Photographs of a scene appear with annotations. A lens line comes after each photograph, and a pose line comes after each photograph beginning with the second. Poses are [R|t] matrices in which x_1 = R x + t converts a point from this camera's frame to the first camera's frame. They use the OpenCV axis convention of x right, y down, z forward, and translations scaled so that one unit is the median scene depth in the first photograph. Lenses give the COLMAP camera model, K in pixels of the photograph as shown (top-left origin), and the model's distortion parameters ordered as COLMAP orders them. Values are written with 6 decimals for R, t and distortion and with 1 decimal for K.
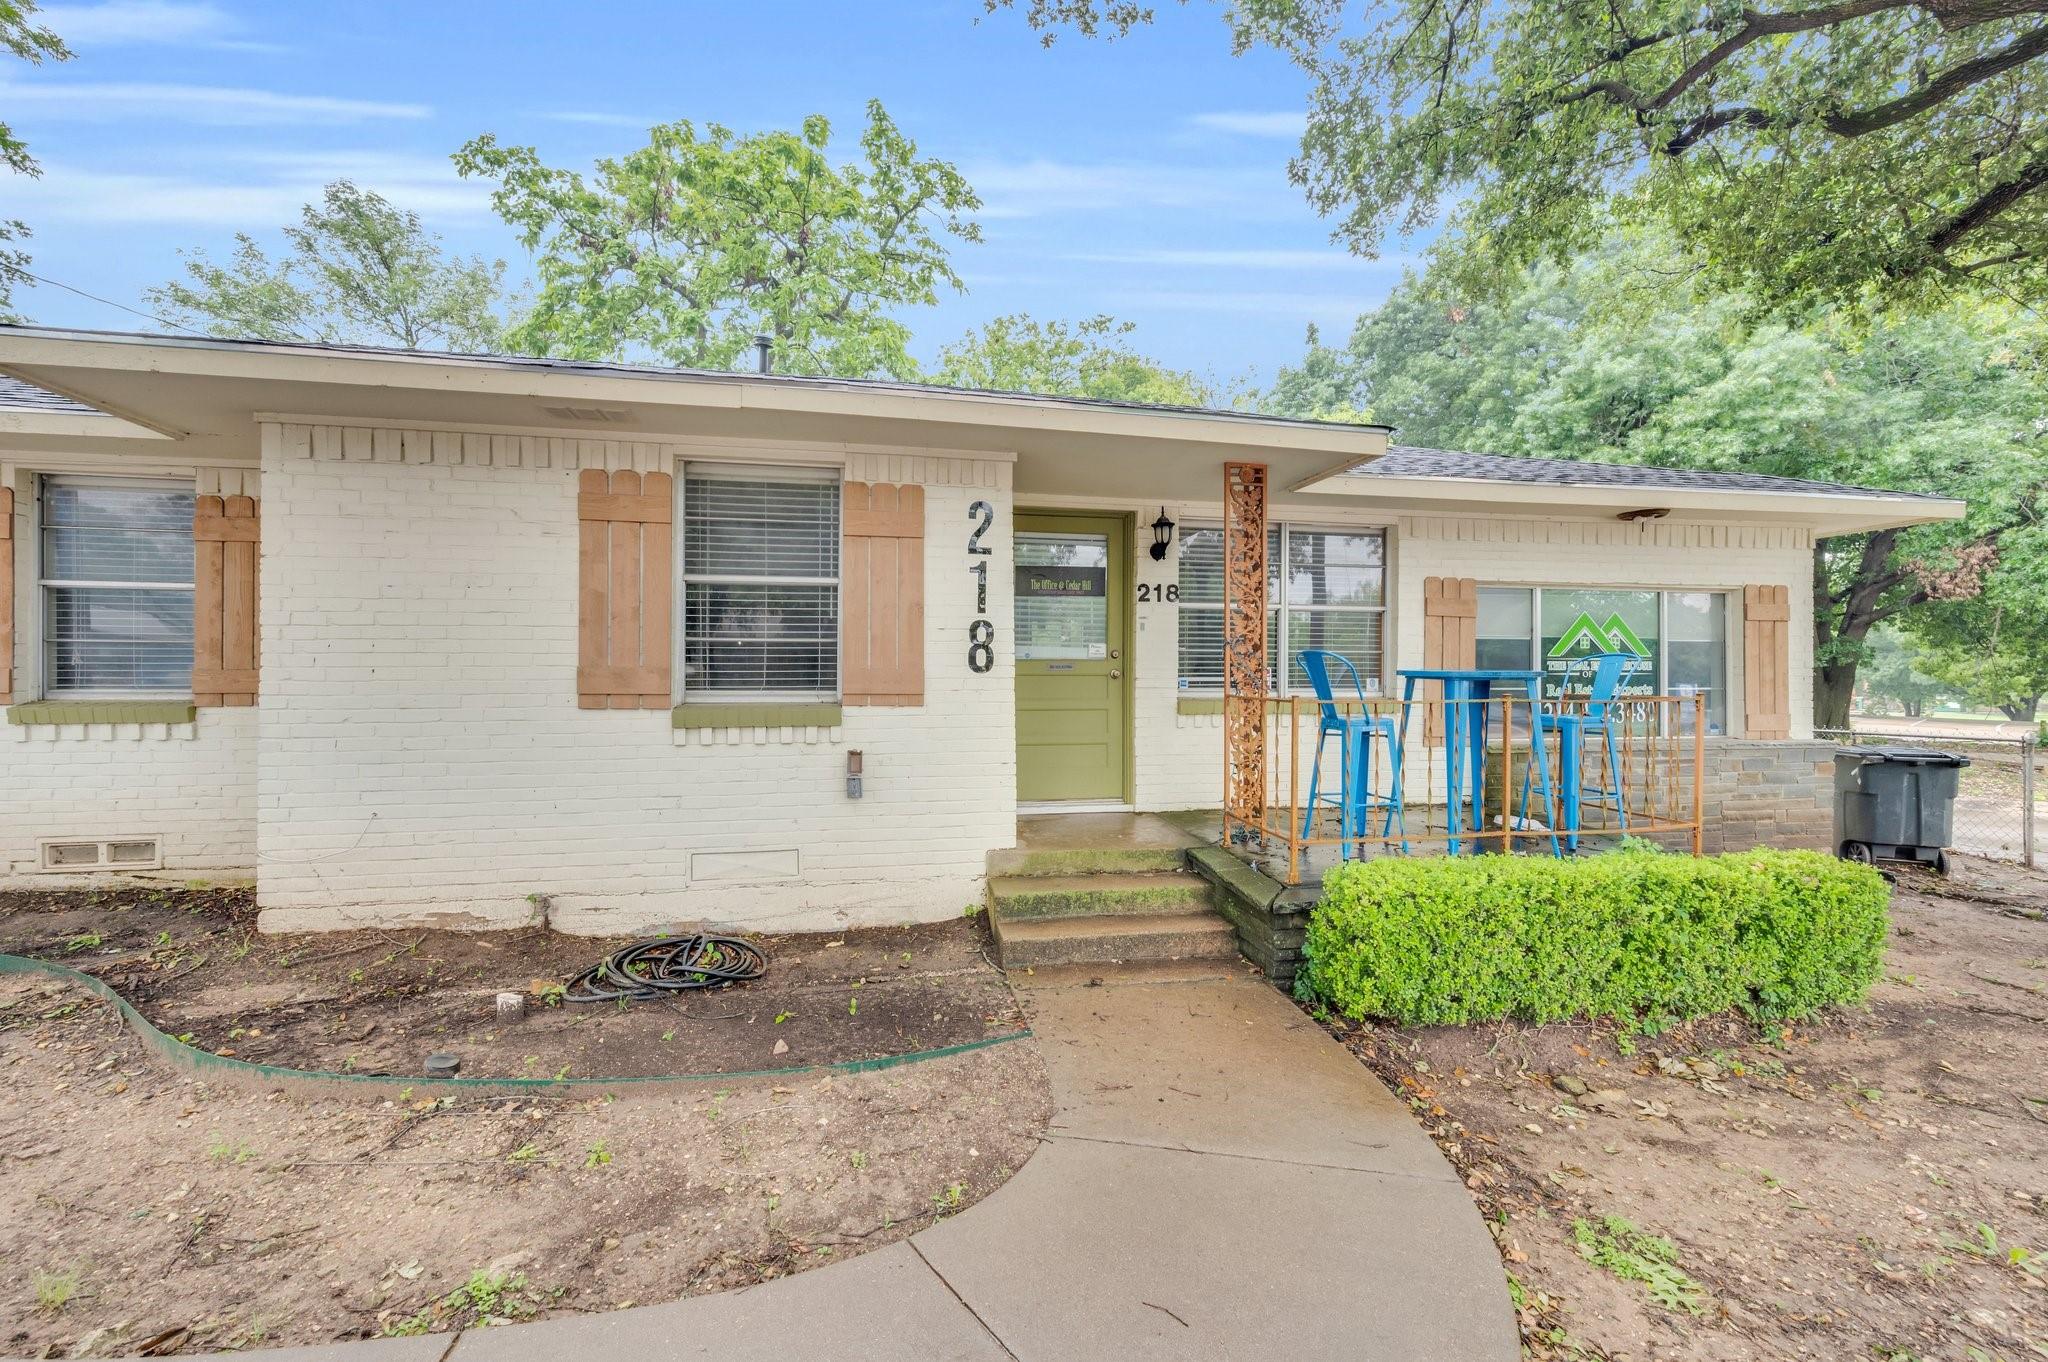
lens RADIAL K [[750.2, 0, 1024.0], [0, 750.2, 681.0], [0, 0, 1]] dist [-0.000559, 0.000013]
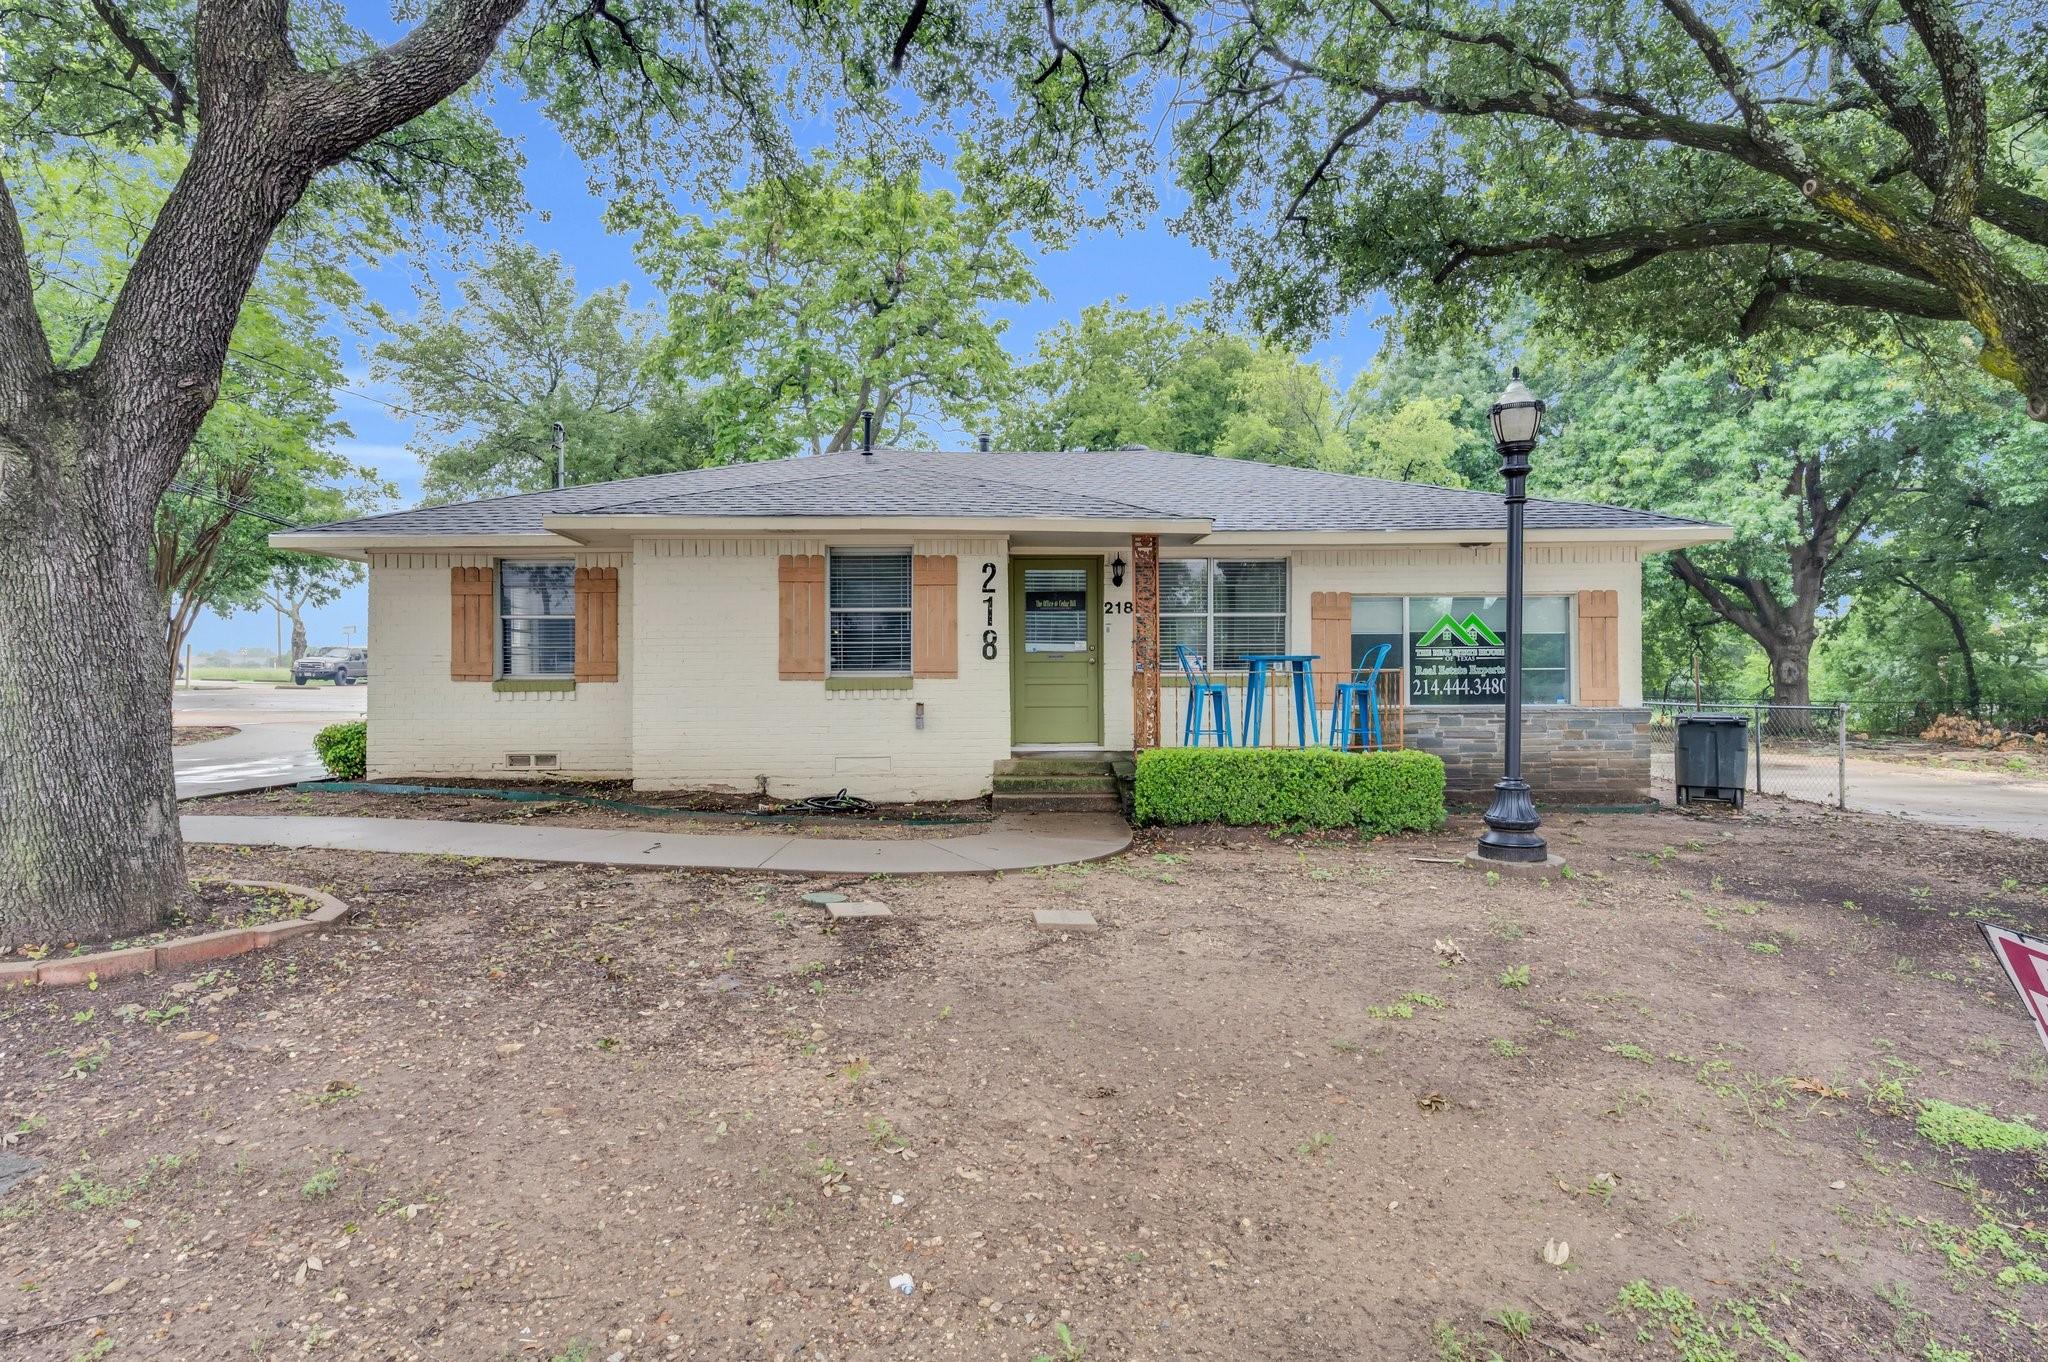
lens RADIAL K [[844.5, 0, 1024.0], [0, 844.5, 681.0], [0, 0, 1]] dist [-0.000136, 0.000020]
pose [[0.989052, -0.005711, -0.147460, 0.244316], [0.006207, 0.999977, 0.002906, 0.026213], [0.147440, -0.003789, 0.989064, -0.741496]]
